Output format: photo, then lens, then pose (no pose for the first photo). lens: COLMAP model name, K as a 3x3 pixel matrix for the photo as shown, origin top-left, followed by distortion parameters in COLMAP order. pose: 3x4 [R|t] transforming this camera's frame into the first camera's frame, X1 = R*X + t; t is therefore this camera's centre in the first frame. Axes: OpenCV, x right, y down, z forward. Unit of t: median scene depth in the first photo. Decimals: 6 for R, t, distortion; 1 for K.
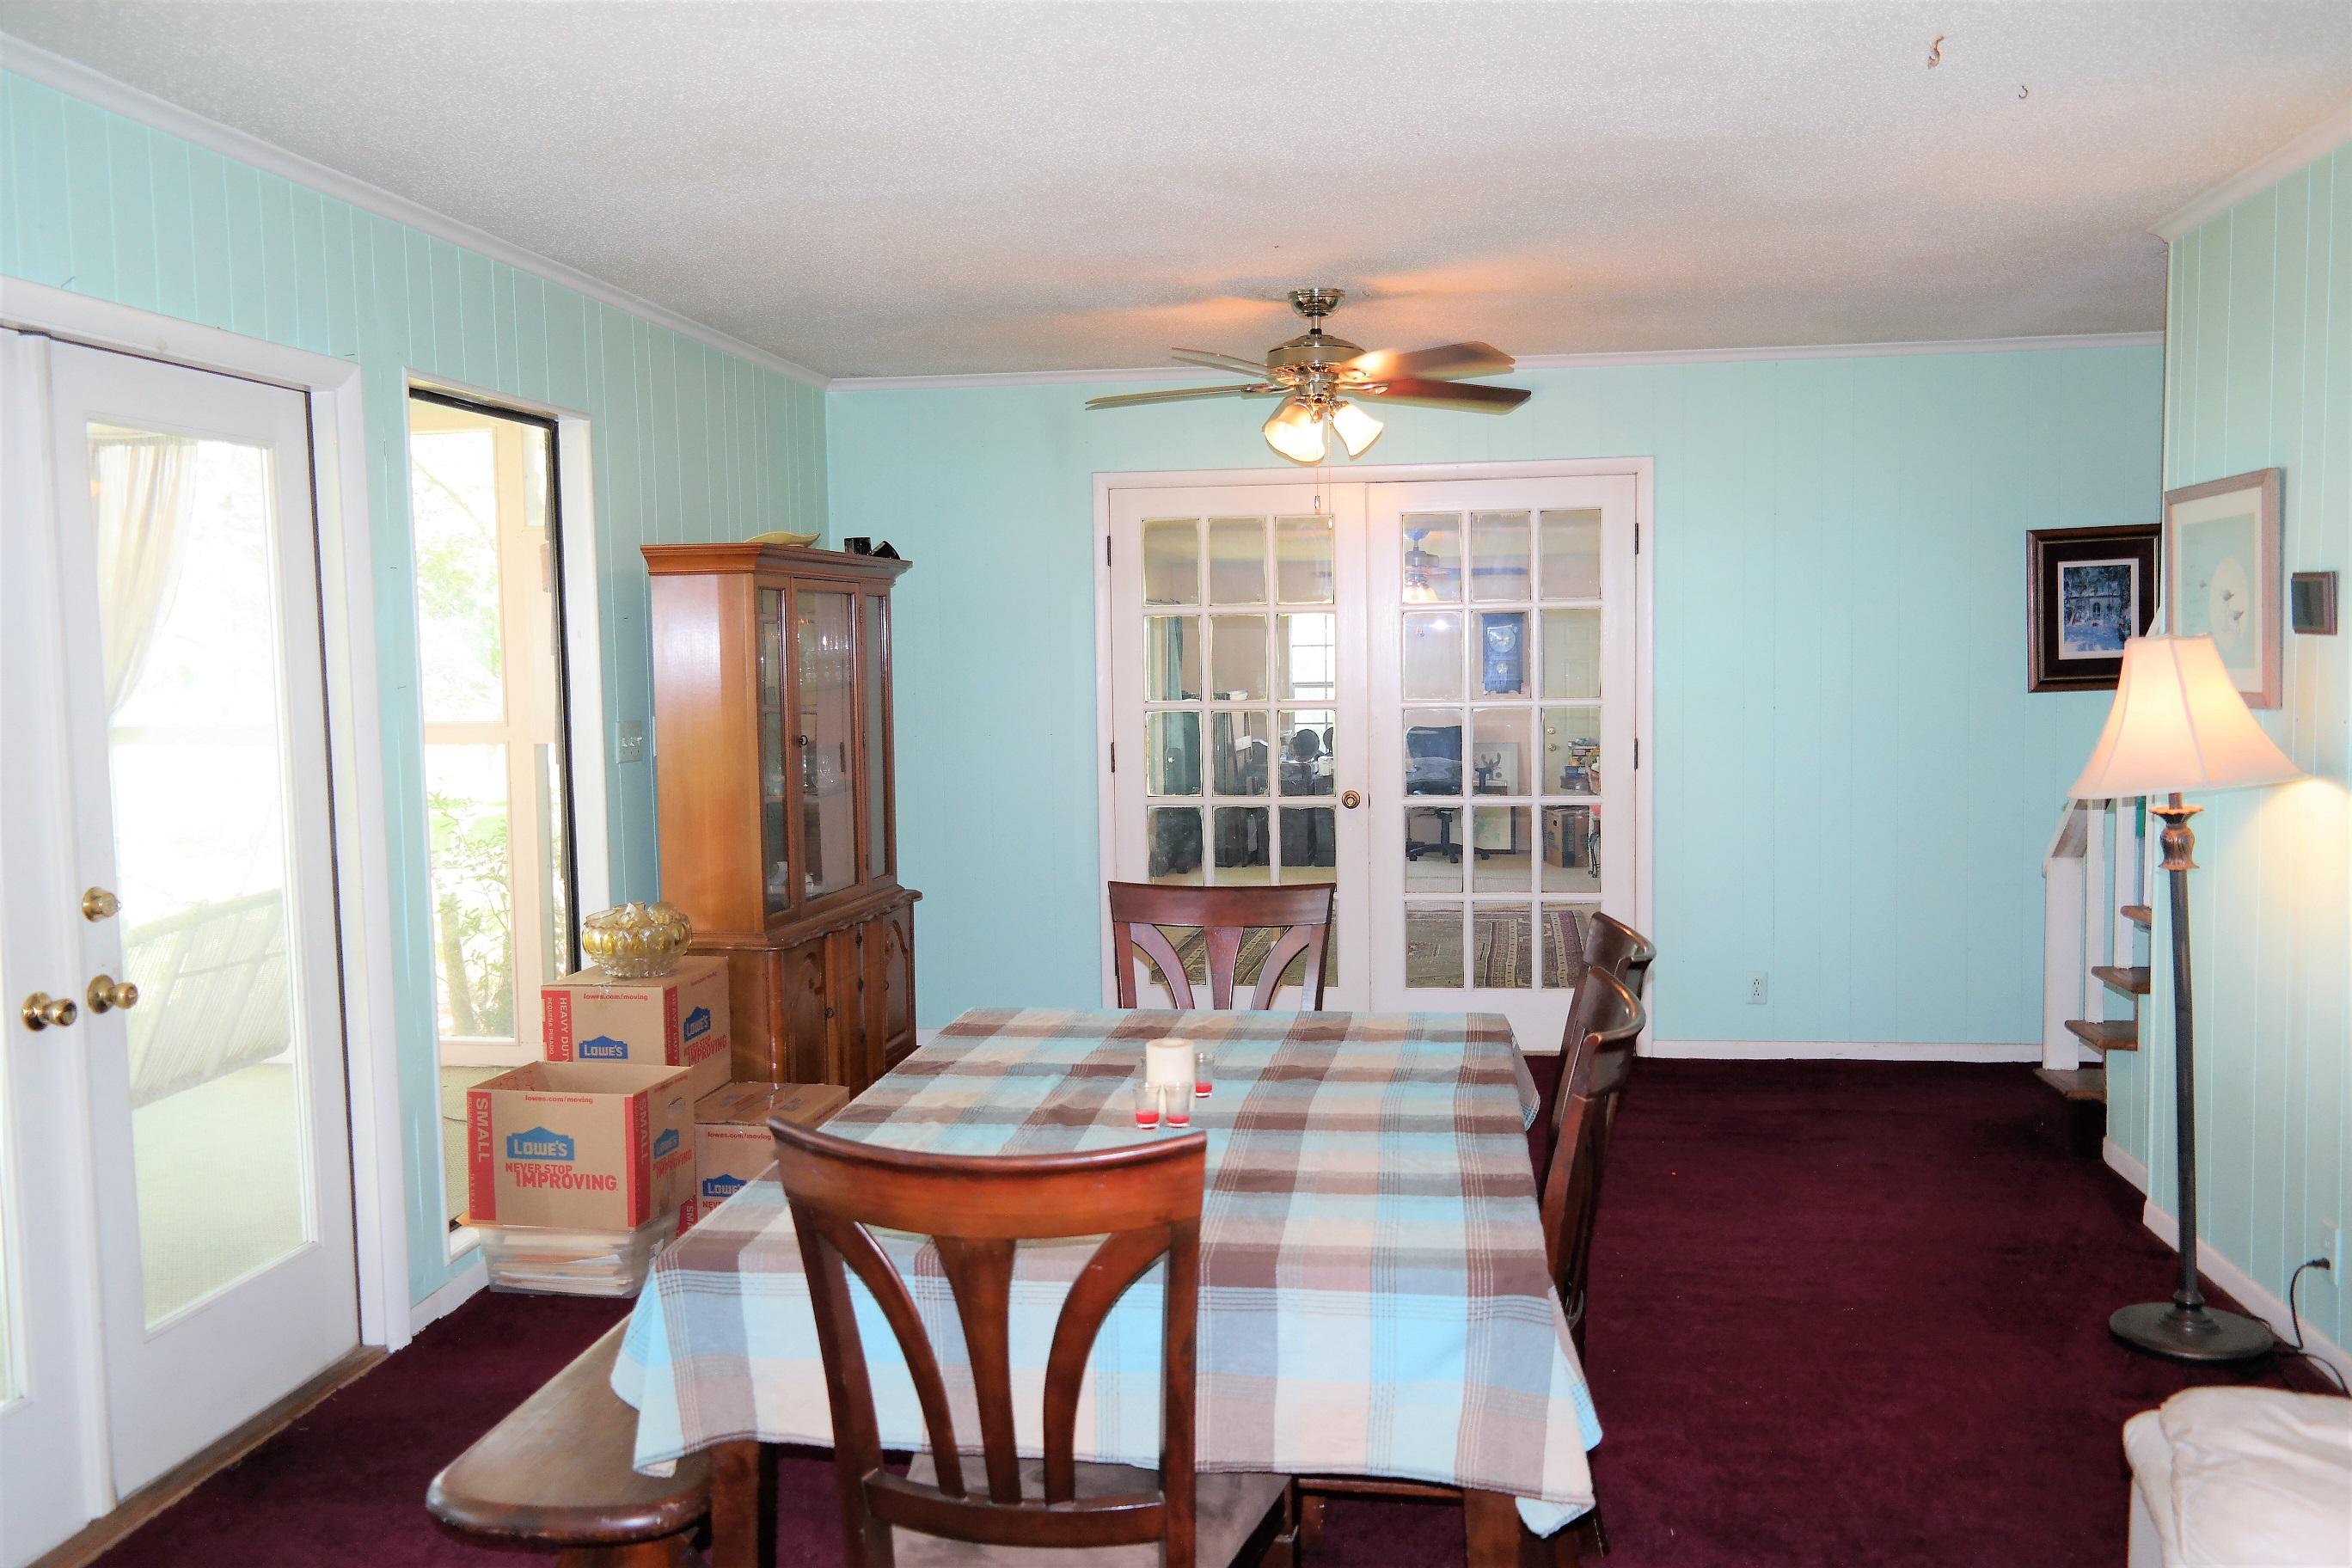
lens RADIAL K [[1869.7, 0, 1185.4], [0, 1869.7, 770.6], [0, 0, 1]] dist [0.013987, -0.008871]
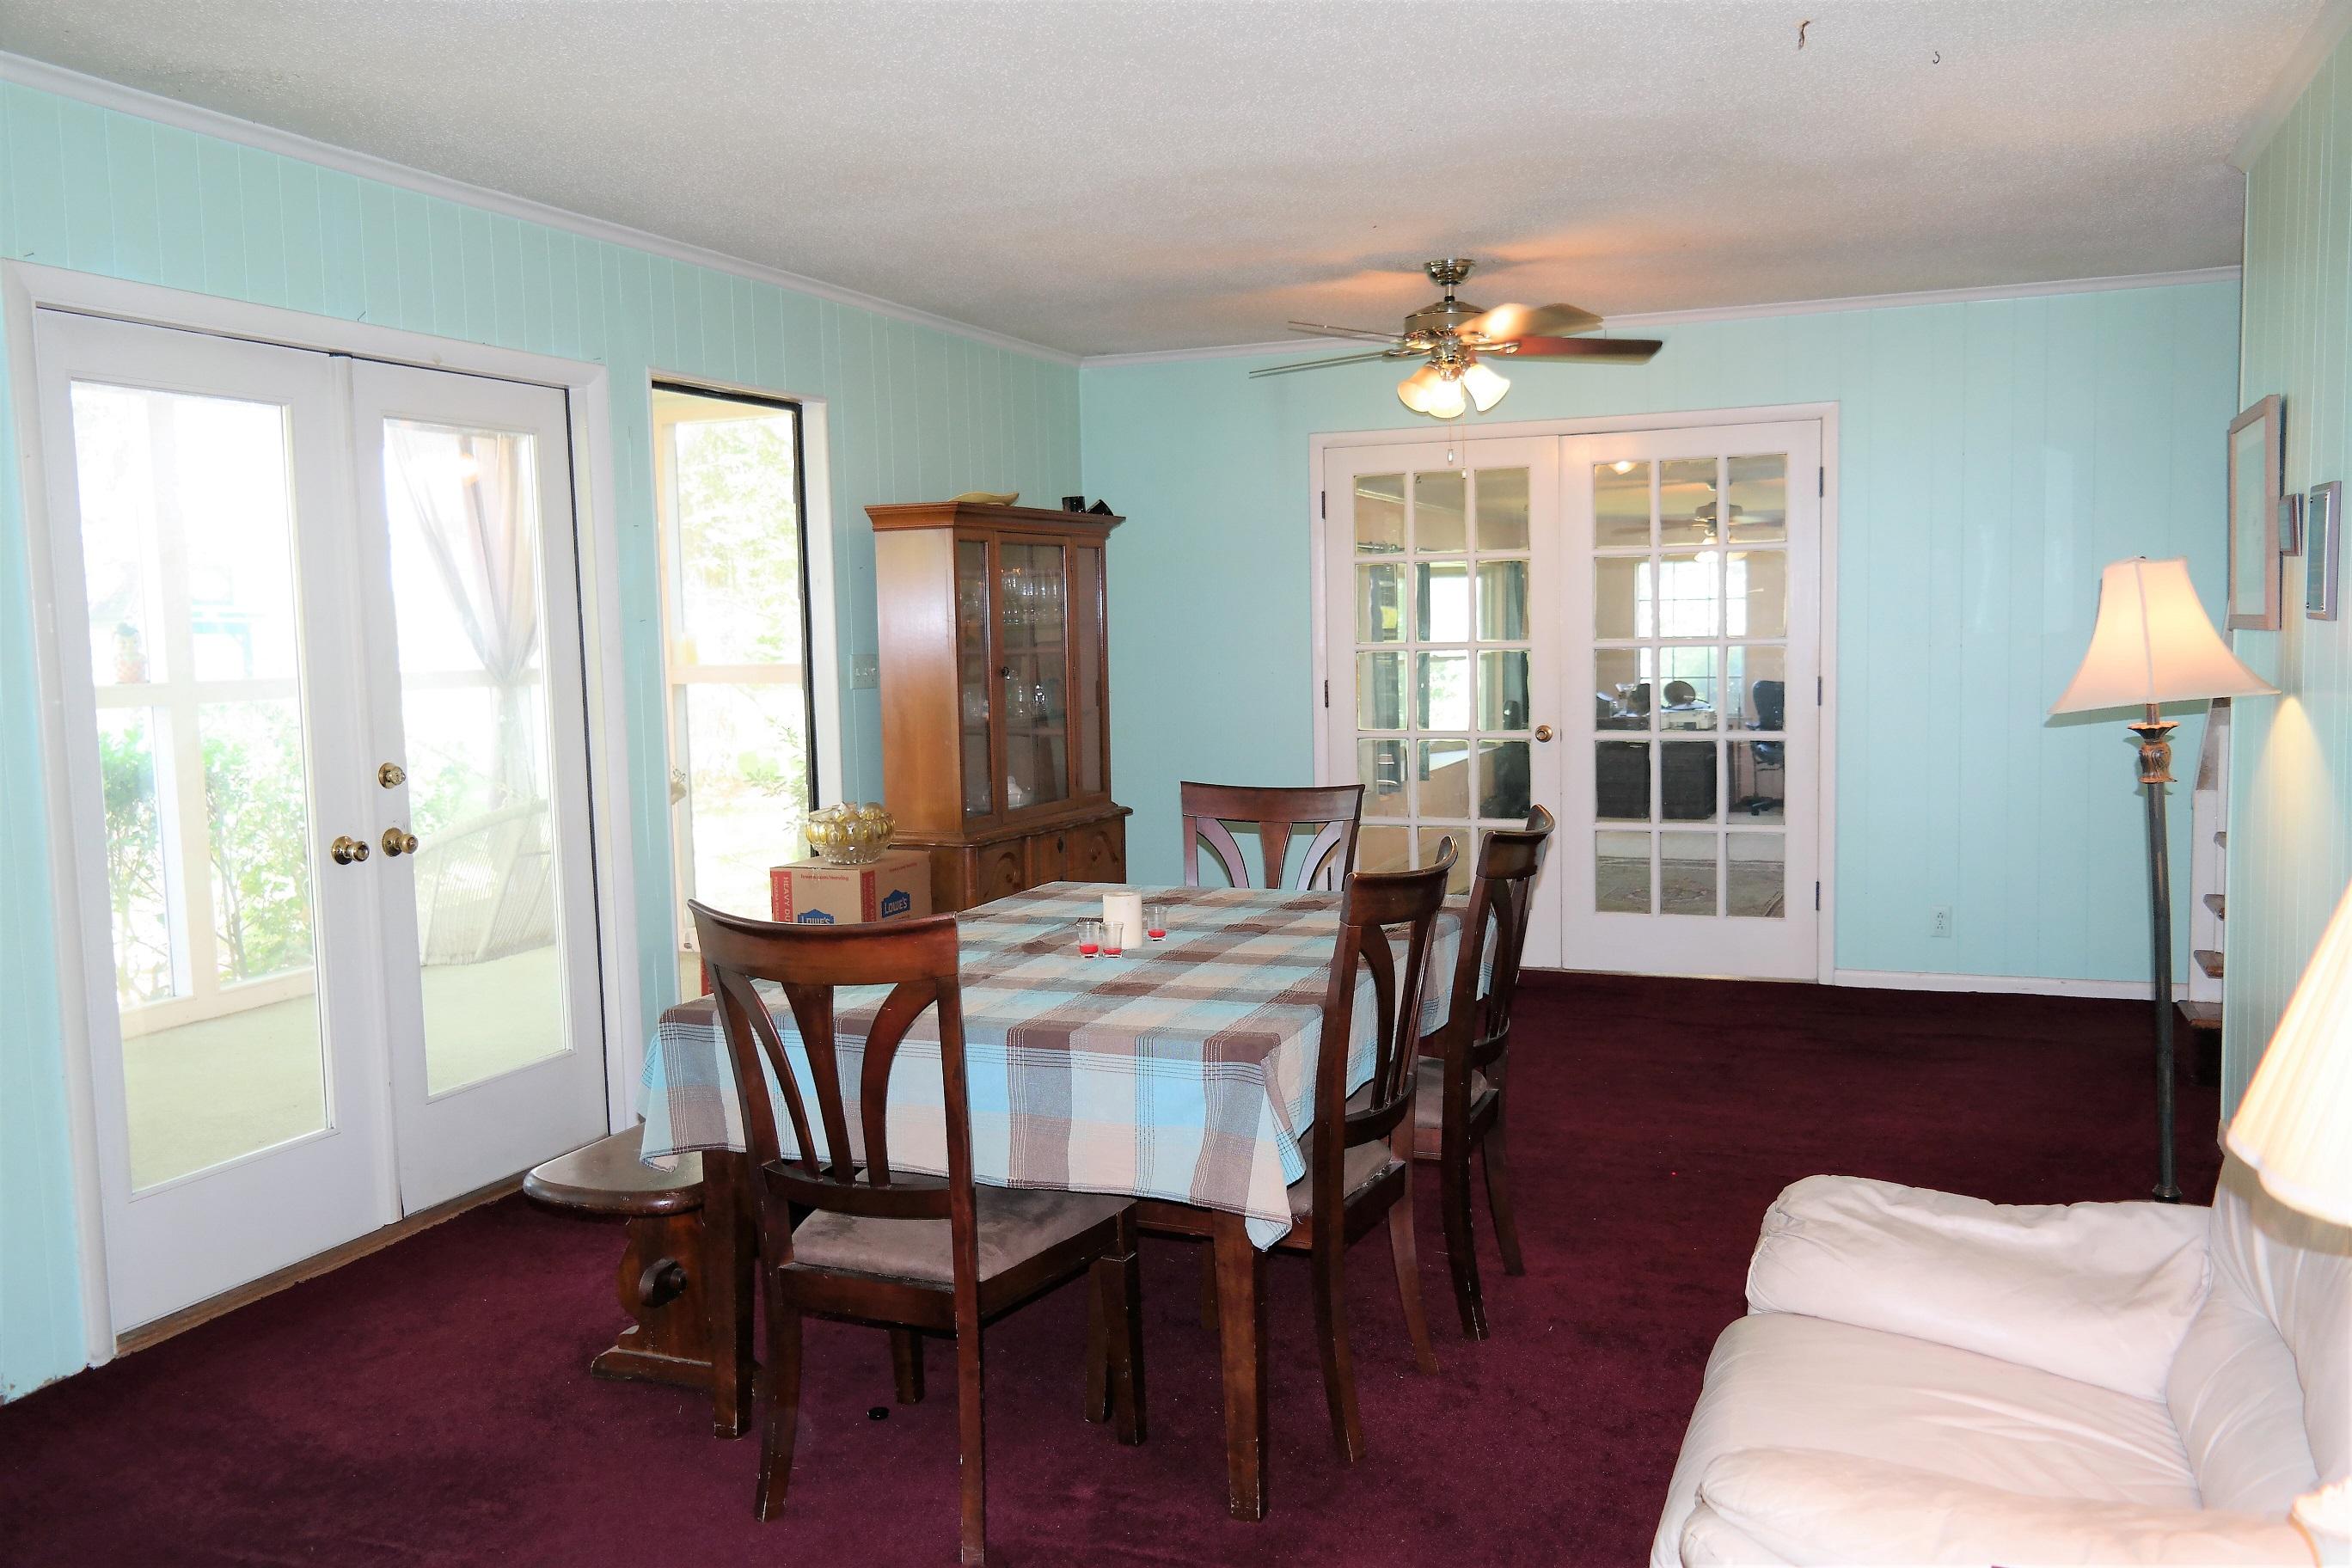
lens RADIAL K [[1869.7, 0, 1185.4], [0, 1869.7, 770.6], [0, 0, 1]] dist [0.013987, -0.008871]
pose [[0.970869, 0.013053, -0.239253, 0.189379], [-0.008711, 0.999778, 0.019198, 0.022992], [0.239450, -0.016555, 0.970767, -0.110475]]
